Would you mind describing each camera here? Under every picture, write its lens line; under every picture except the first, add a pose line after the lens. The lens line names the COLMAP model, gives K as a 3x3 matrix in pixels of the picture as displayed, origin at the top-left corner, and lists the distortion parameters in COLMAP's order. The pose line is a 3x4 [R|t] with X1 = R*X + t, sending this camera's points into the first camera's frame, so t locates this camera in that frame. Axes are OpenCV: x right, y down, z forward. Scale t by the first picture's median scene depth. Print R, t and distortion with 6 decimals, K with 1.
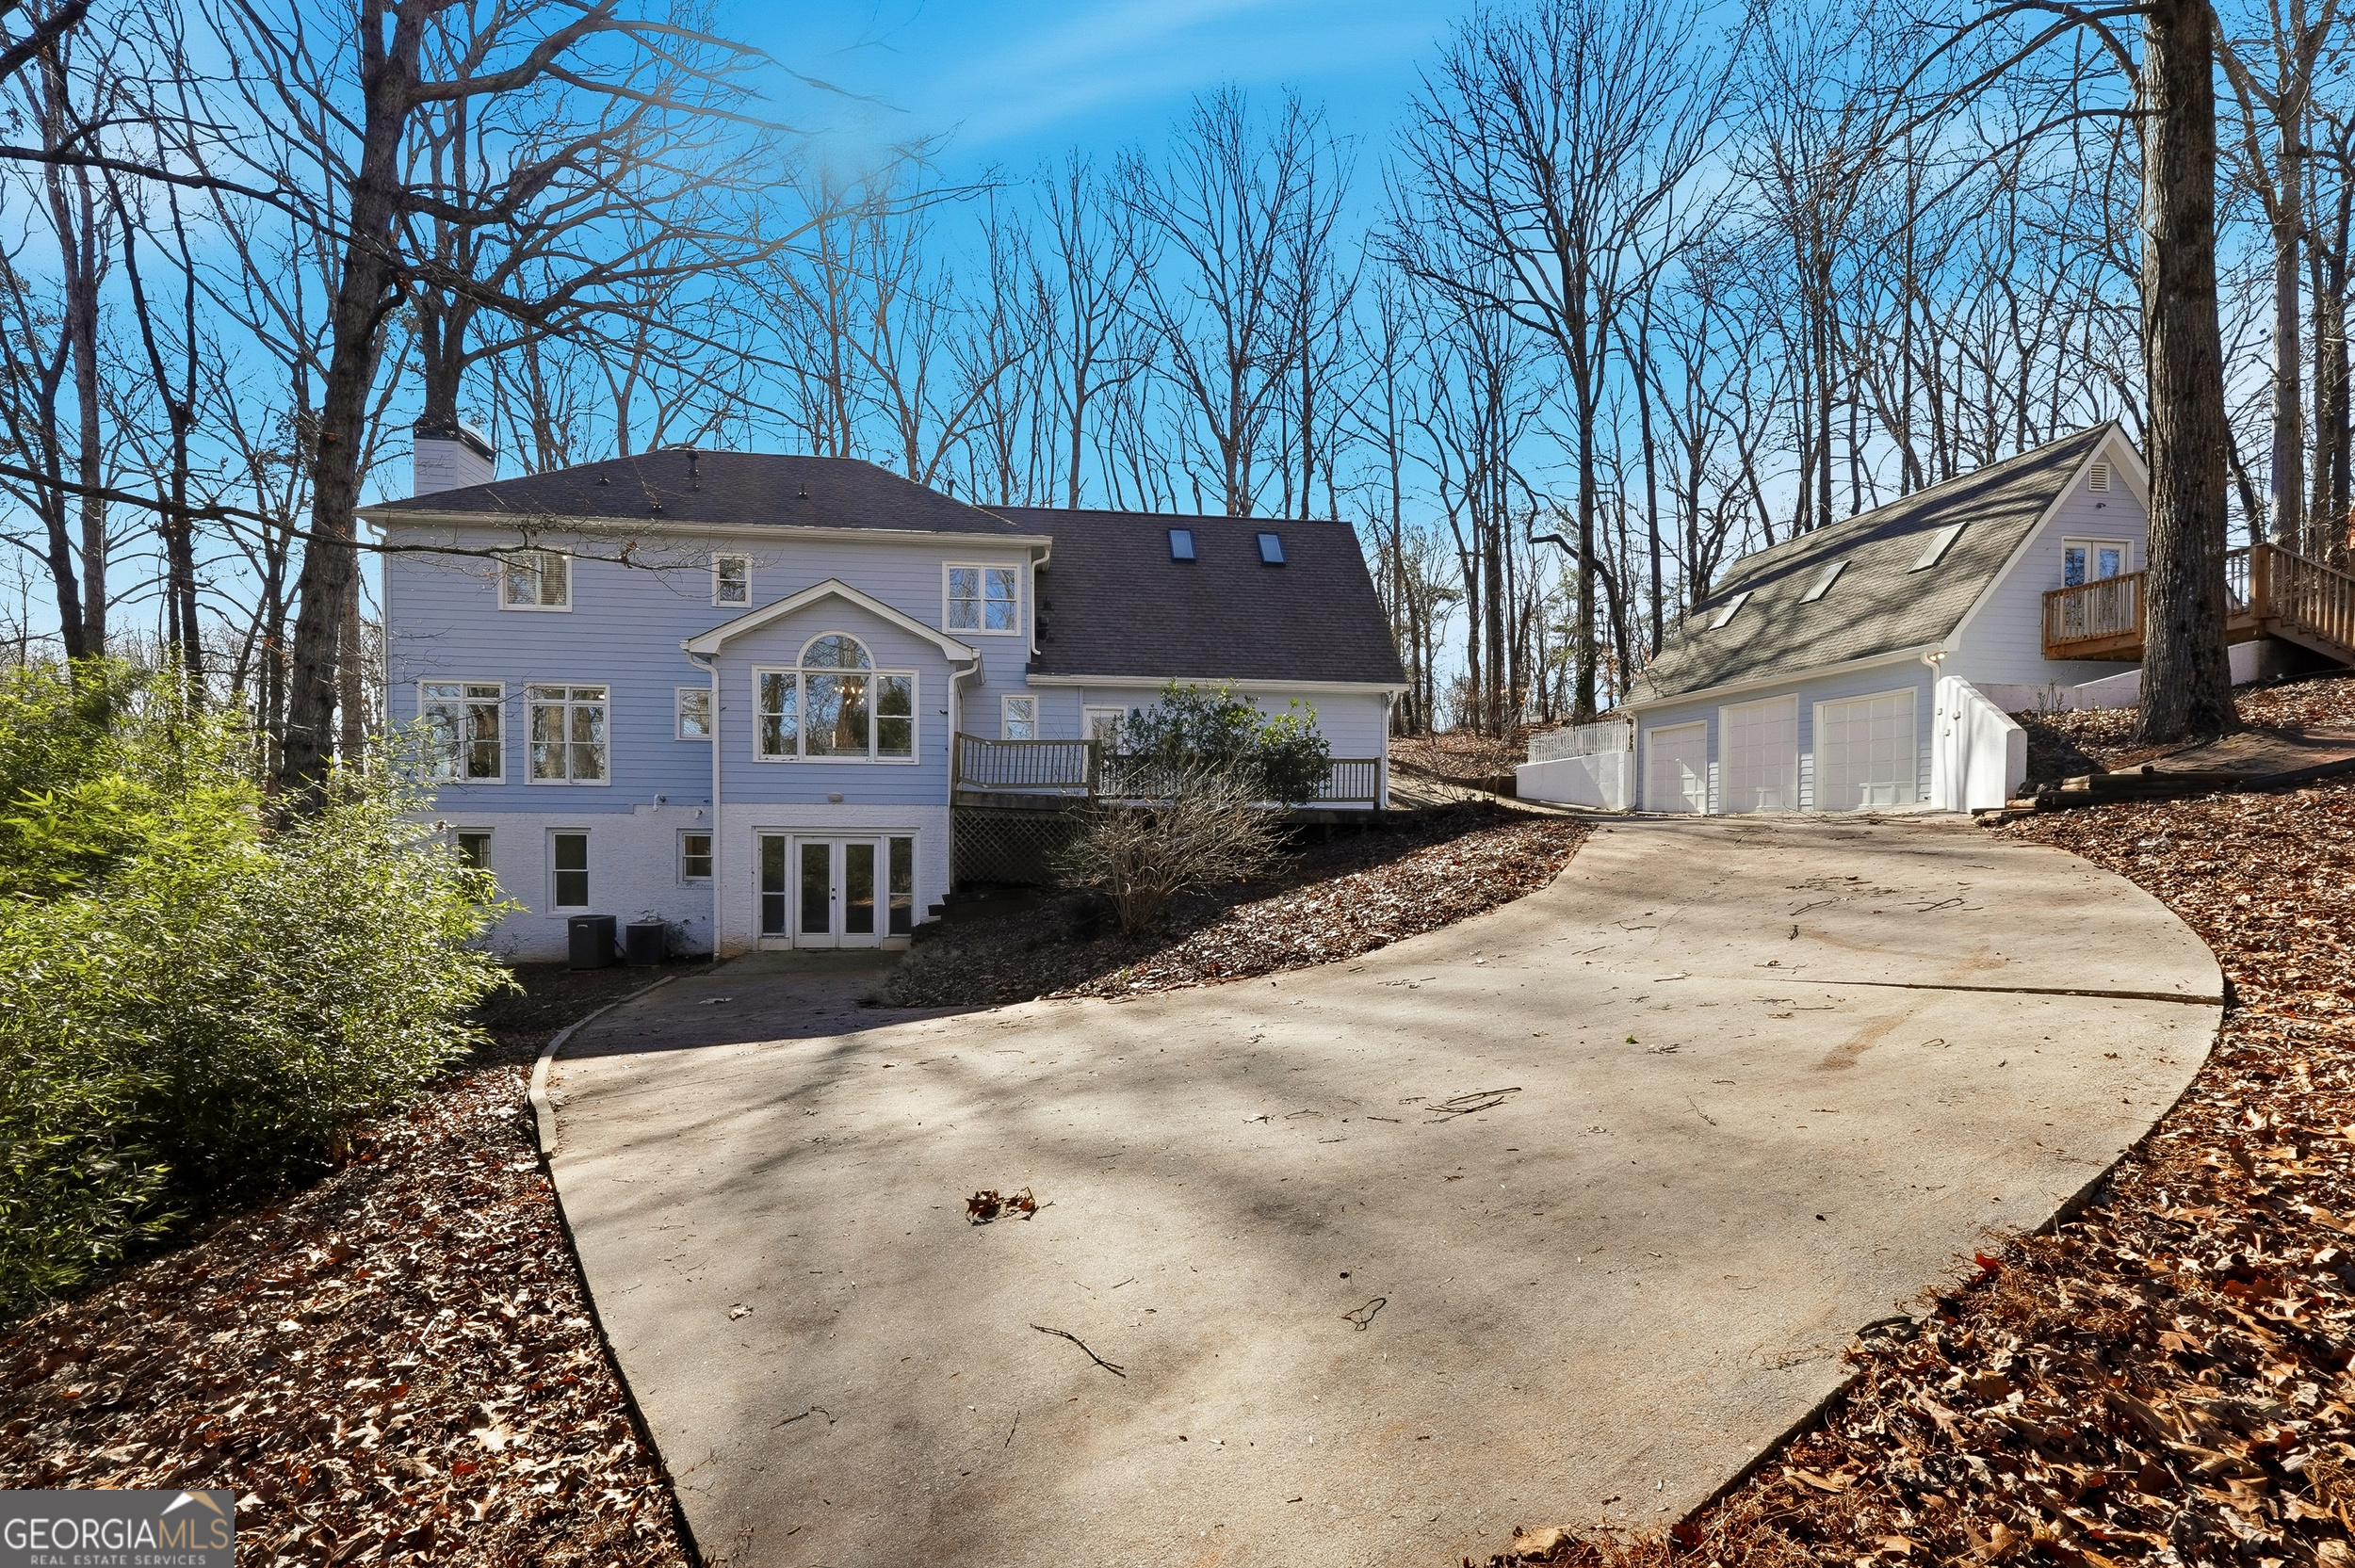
lens RADIAL K [[997.5, 0, 1159.5], [0, 997.5, 805.3], [0, 0, 1]] dist [-0.004668, 0.002907]
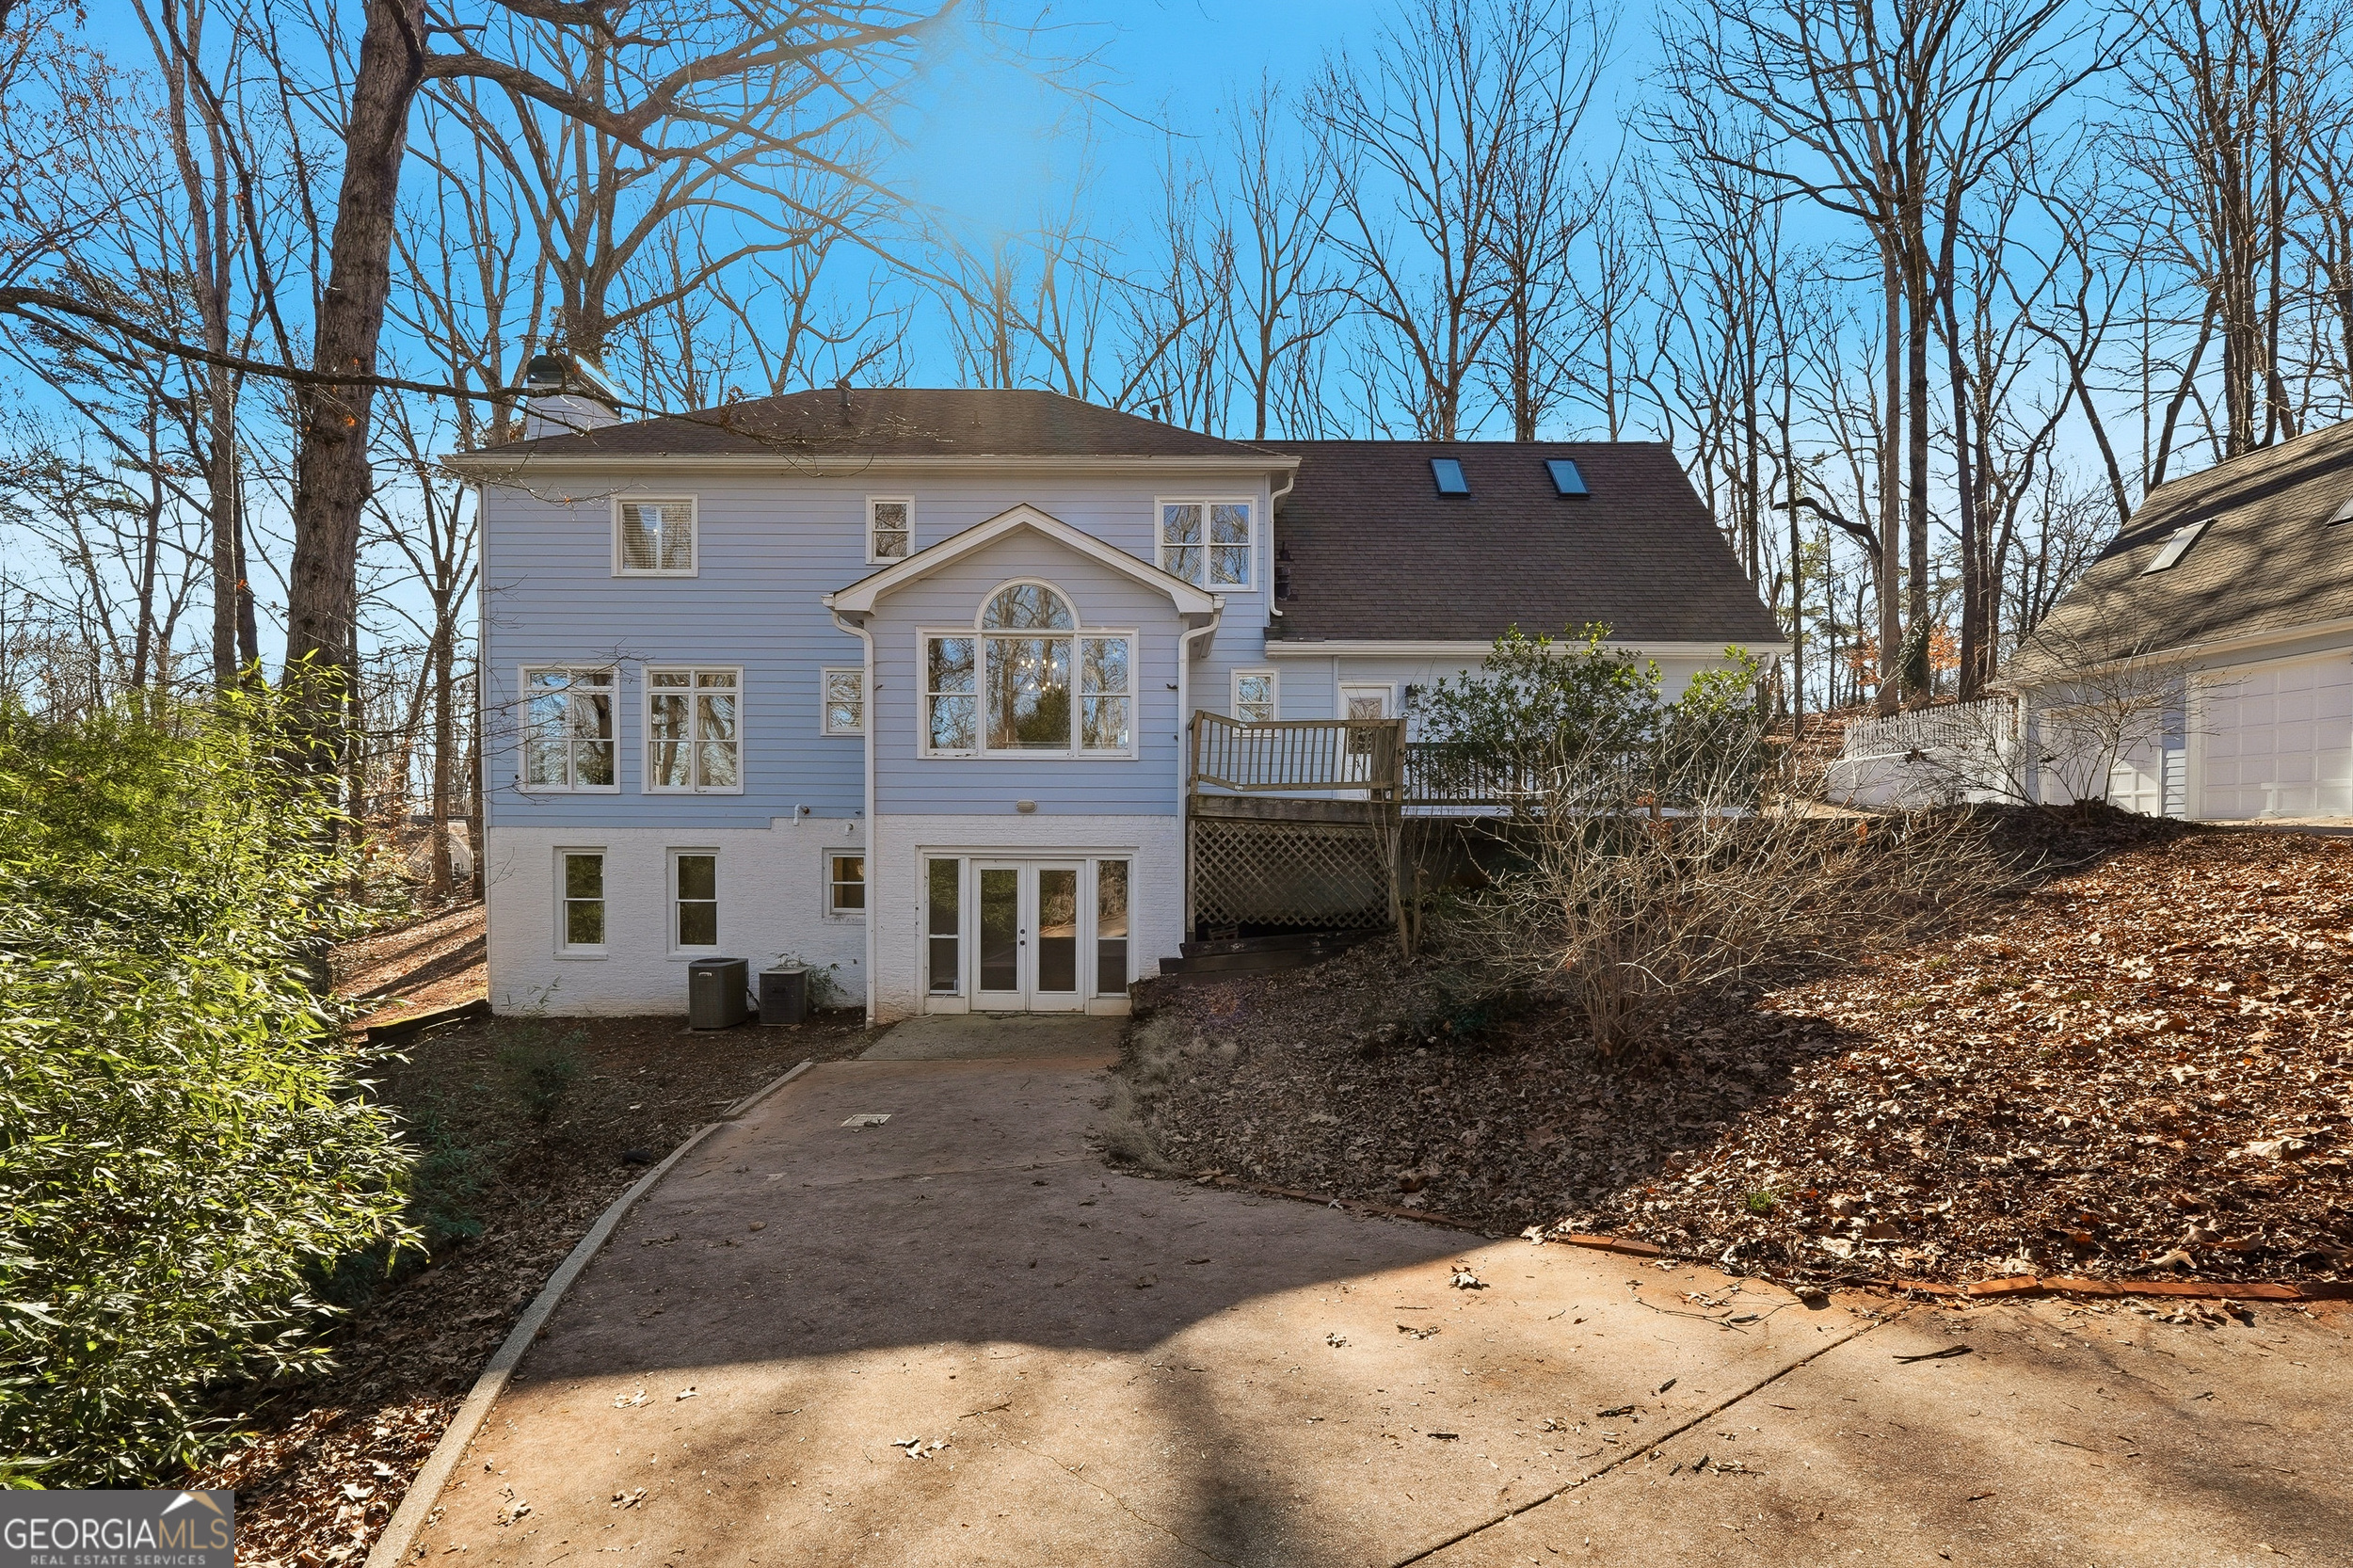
lens RADIAL K [[996.8, 0, 1193.6], [0, 996.8, 786.7], [0, 0, 1]] dist [-0.004668, 0.002907]
pose [[0.994001, -0.011061, -0.108806, -0.106540], [0.007977, 0.999555, -0.028745, 0.000020], [0.109075, 0.027705, 0.993647, 0.247491]]
